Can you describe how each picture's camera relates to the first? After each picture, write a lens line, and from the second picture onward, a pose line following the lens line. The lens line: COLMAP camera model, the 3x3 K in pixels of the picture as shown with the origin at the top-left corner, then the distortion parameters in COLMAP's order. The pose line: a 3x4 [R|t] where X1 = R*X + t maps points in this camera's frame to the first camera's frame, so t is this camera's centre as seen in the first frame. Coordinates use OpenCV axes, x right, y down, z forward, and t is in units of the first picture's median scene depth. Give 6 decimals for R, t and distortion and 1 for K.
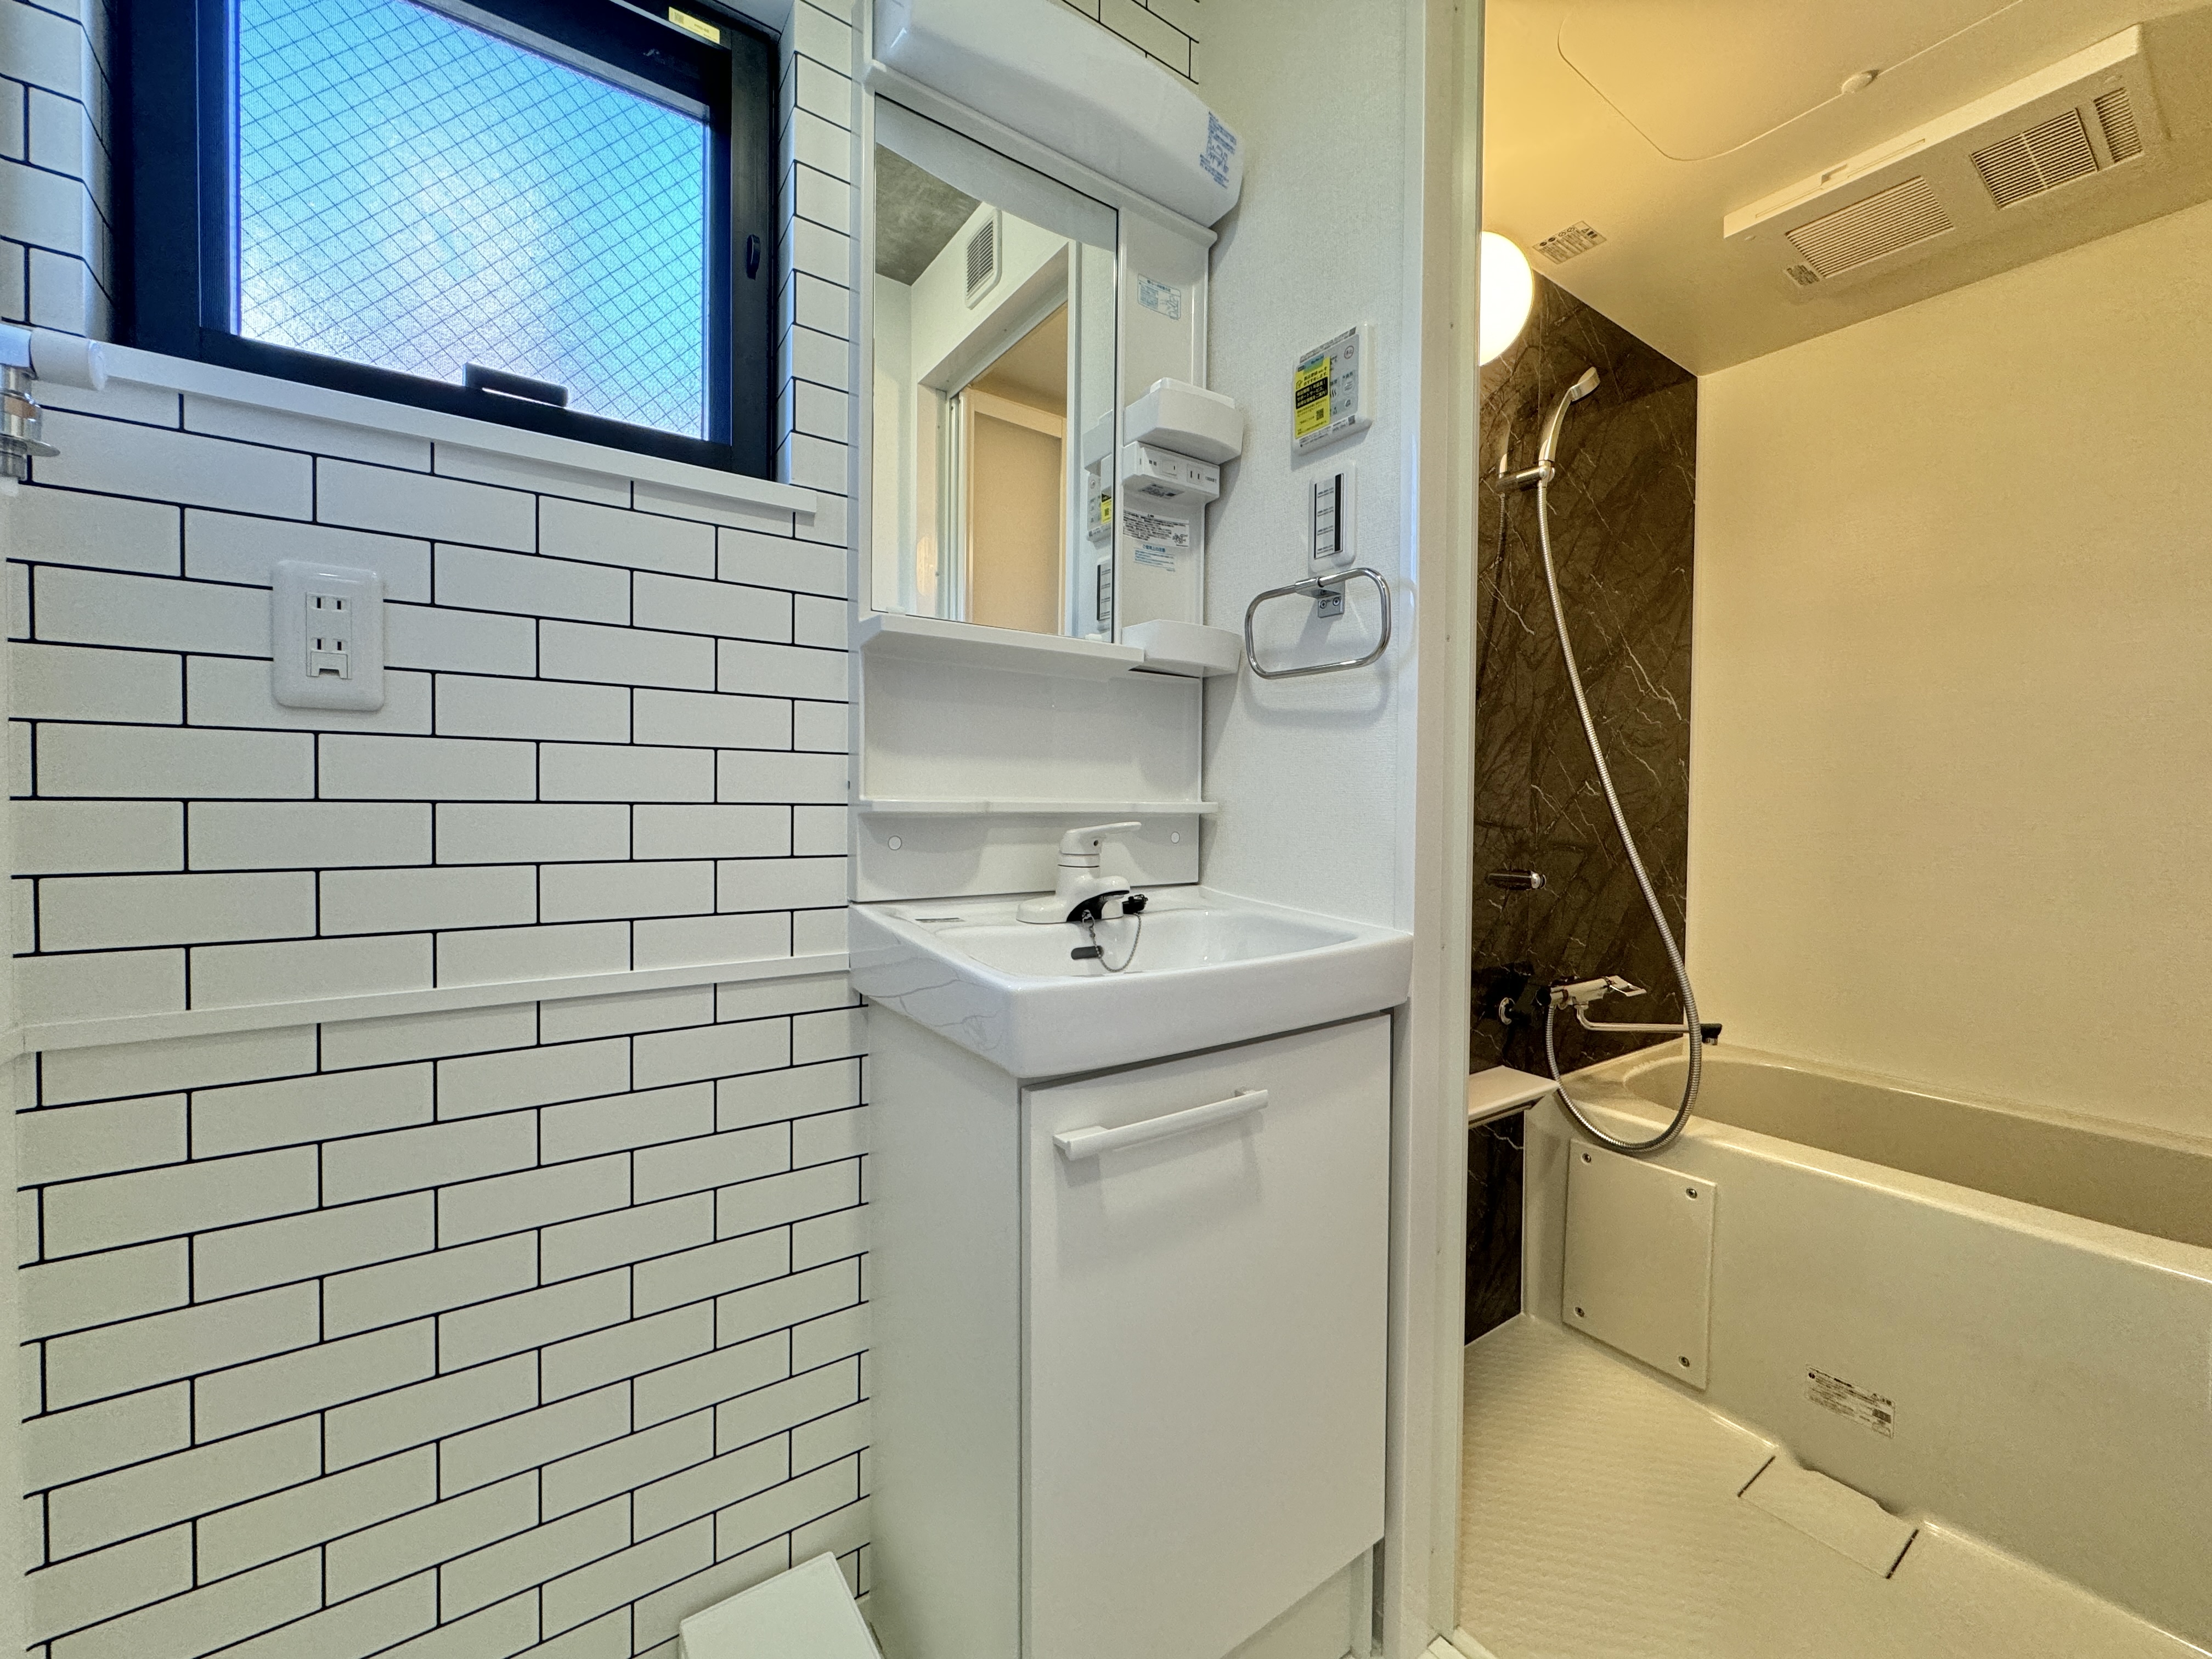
lens RADIAL K [[879.3, 0, 1103.0], [0, 879.3, 823.0], [0, 0, 1]] dist [-0.003390, 0.000256]
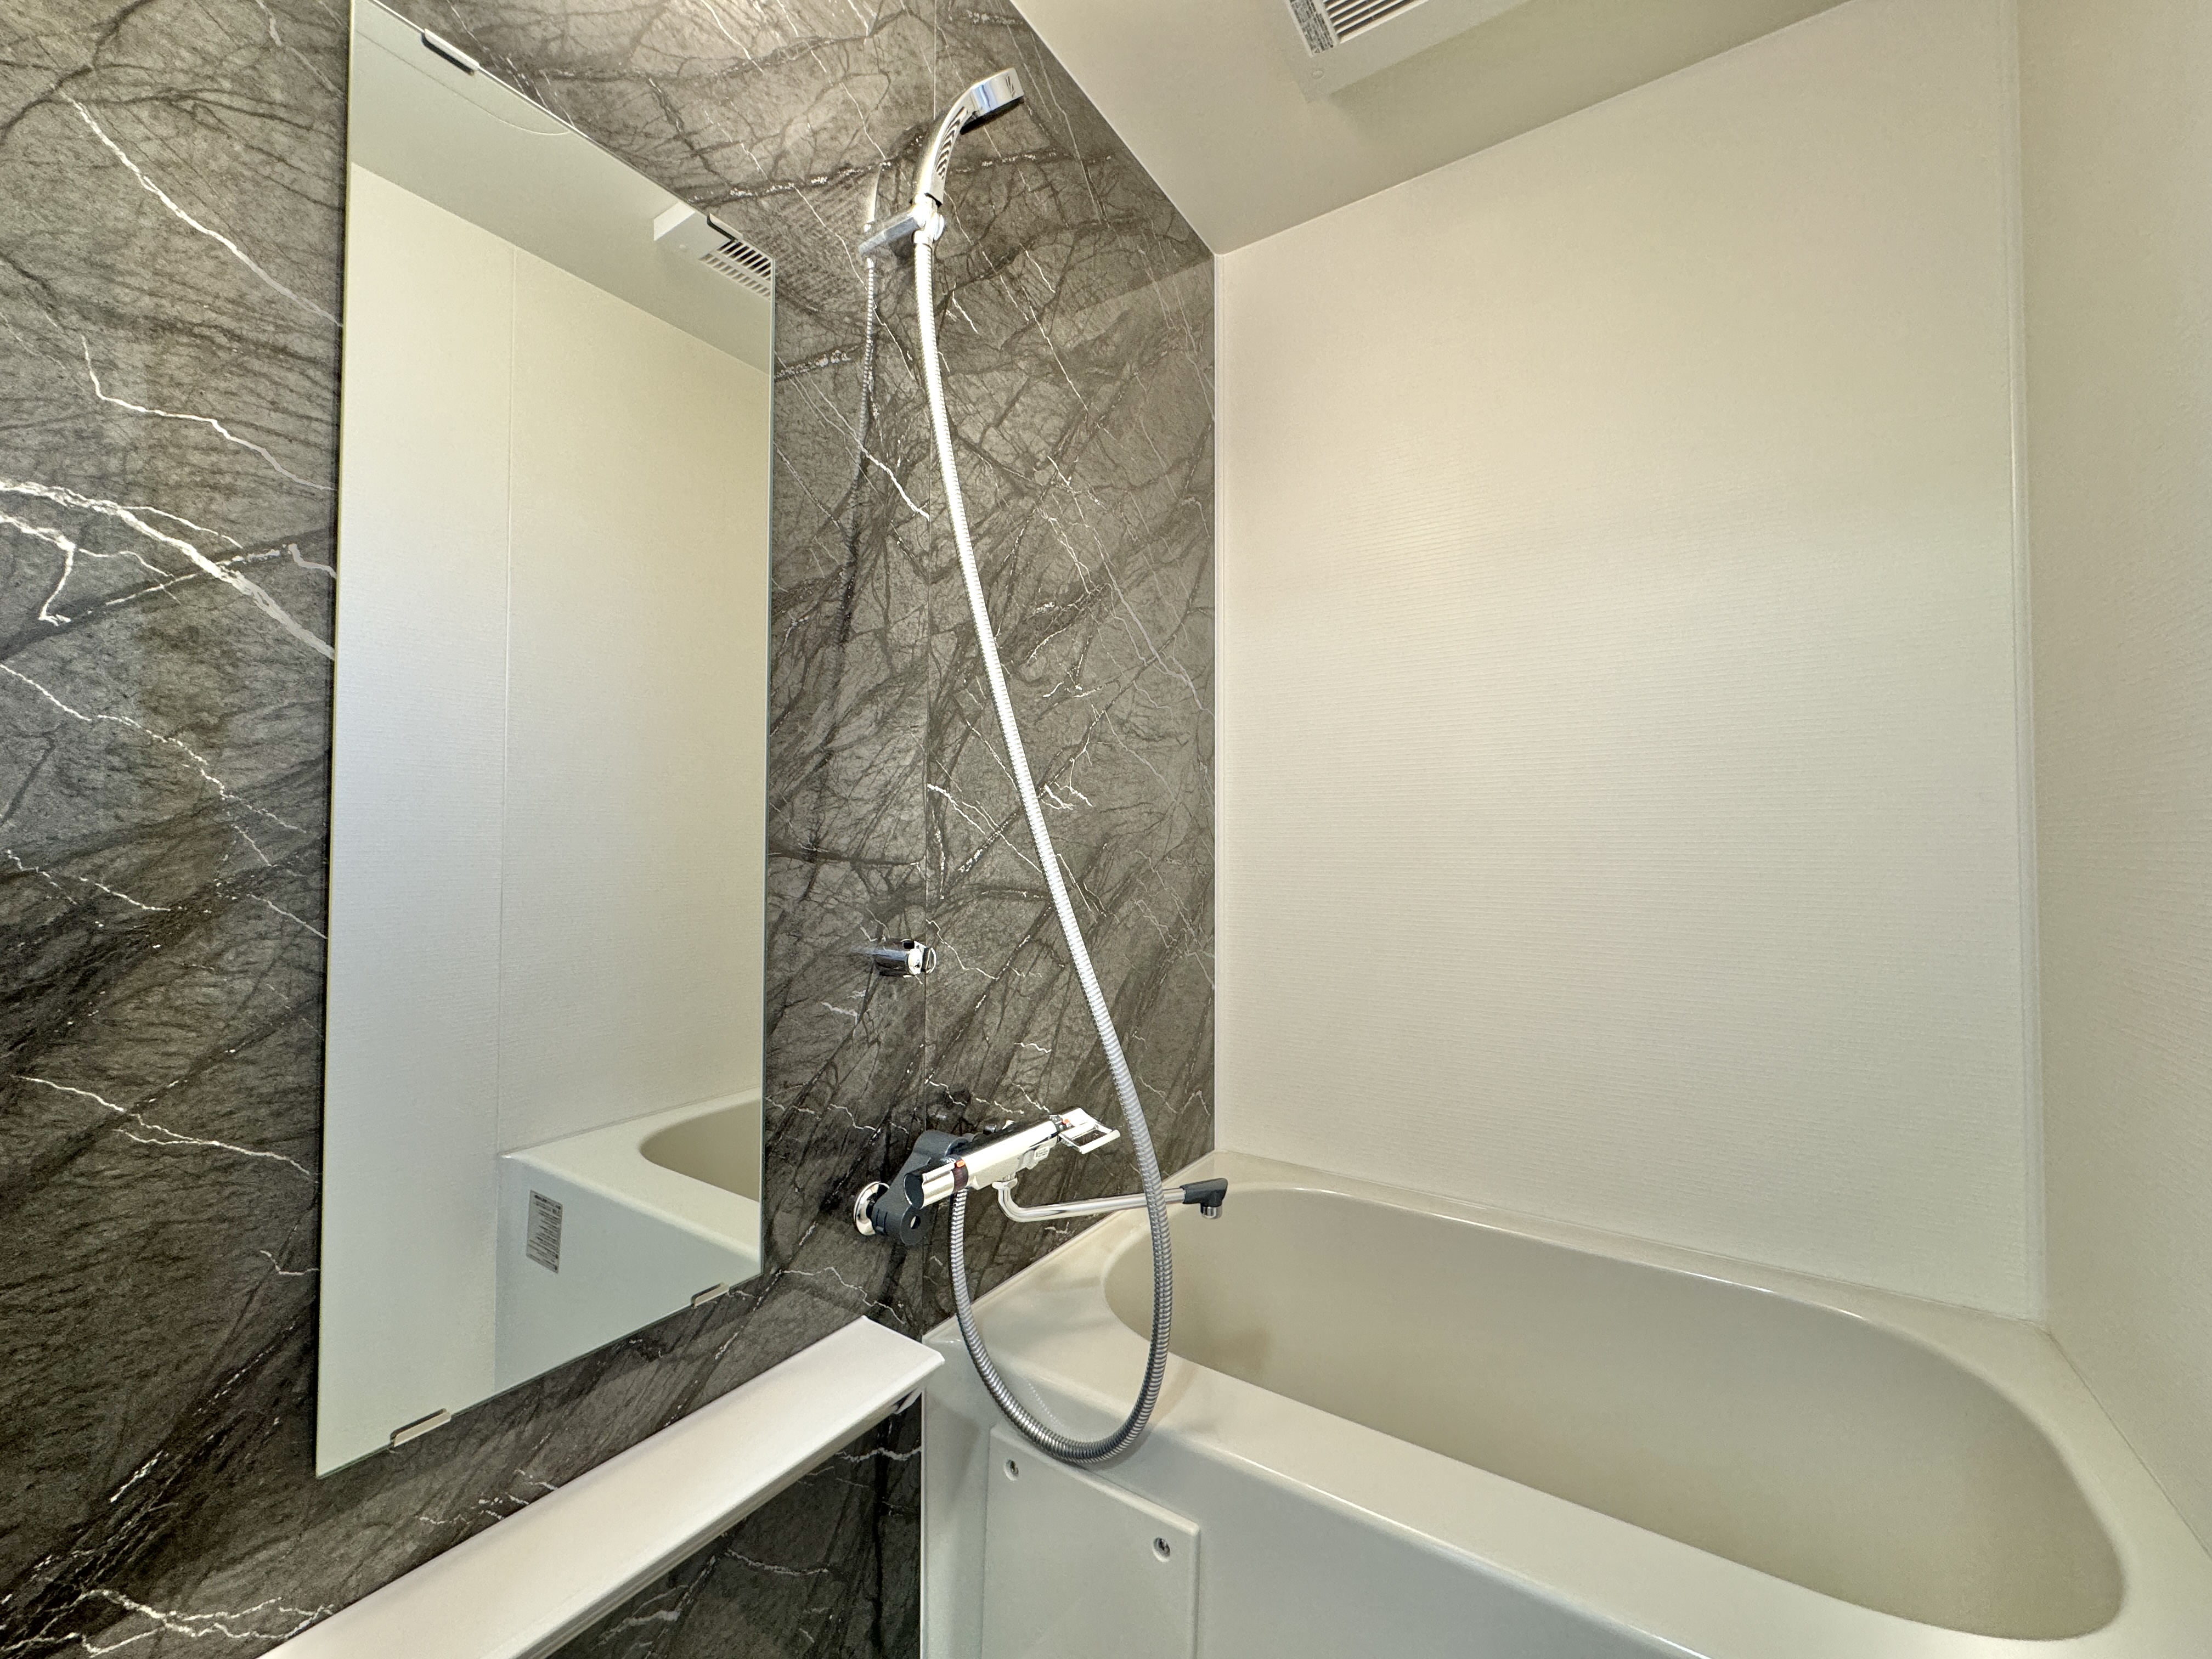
lens RADIAL K [[879.3, 0, 1103.0], [0, 879.3, 823.0], [0, 0, 1]] dist [-0.003390, 0.000256]
pose [[0.930153, 0.001784, 0.367169, 0.389321], [0.013408, 0.999156, -0.038820, 0.004245], [-0.366928, 0.041031, 0.929344, 0.443220]]
